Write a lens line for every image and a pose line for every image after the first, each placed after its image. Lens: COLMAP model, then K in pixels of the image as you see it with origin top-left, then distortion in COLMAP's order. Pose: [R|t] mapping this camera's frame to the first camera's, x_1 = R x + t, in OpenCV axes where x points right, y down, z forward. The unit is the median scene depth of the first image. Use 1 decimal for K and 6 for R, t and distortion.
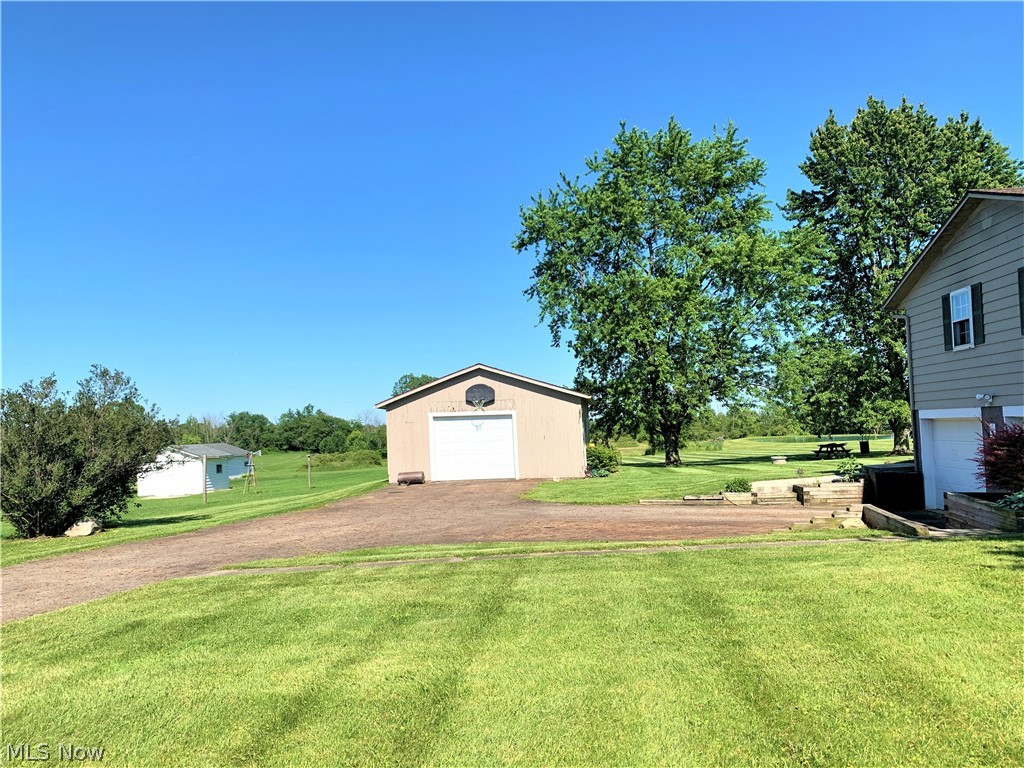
lens RADIAL K [[775.9, 0, 513.0], [0, 775.9, 387.0], [0, 0, 1]] dist [0.010444, -0.010667]
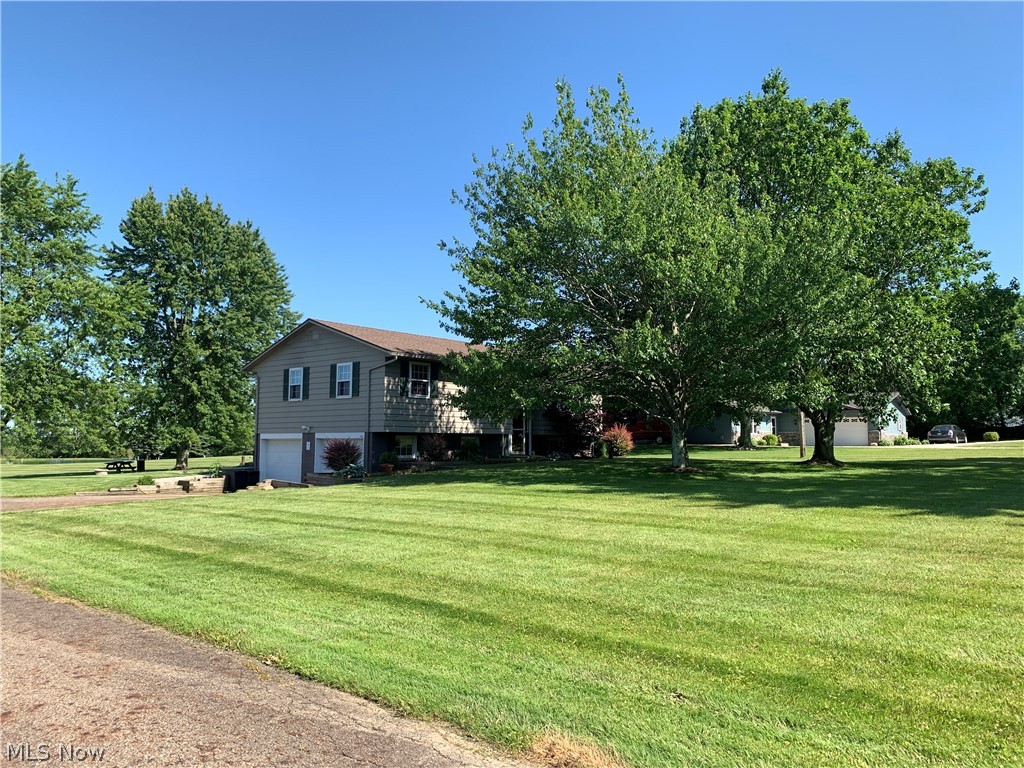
lens RADIAL K [[775.9, 0, 513.0], [0, 775.9, 381.0], [0, 0, 1]] dist [0.010444, -0.010667]
pose [[0.581311, 0.098119, 0.807744, -0.506784], [-0.063459, 0.995146, -0.075214, 0.007988], [-0.811203, -0.007536, 0.584716, -0.404214]]
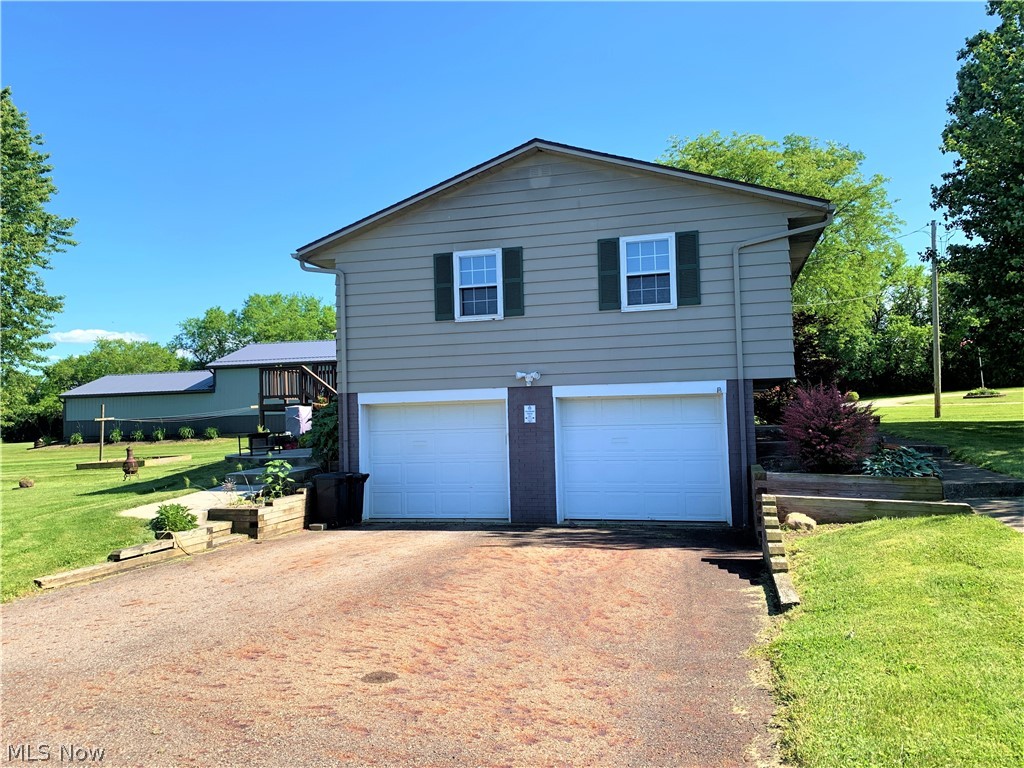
lens RADIAL K [[775.9, 0, 513.3], [0, 775.9, 384.8], [0, 0, 1]] dist [0.010444, -0.010667]
pose [[0.185994, 0.063481, 0.980498, -0.204321], [-0.029704, 0.997818, -0.058967, 0.059957], [-0.982102, -0.018158, 0.187473, 0.680156]]
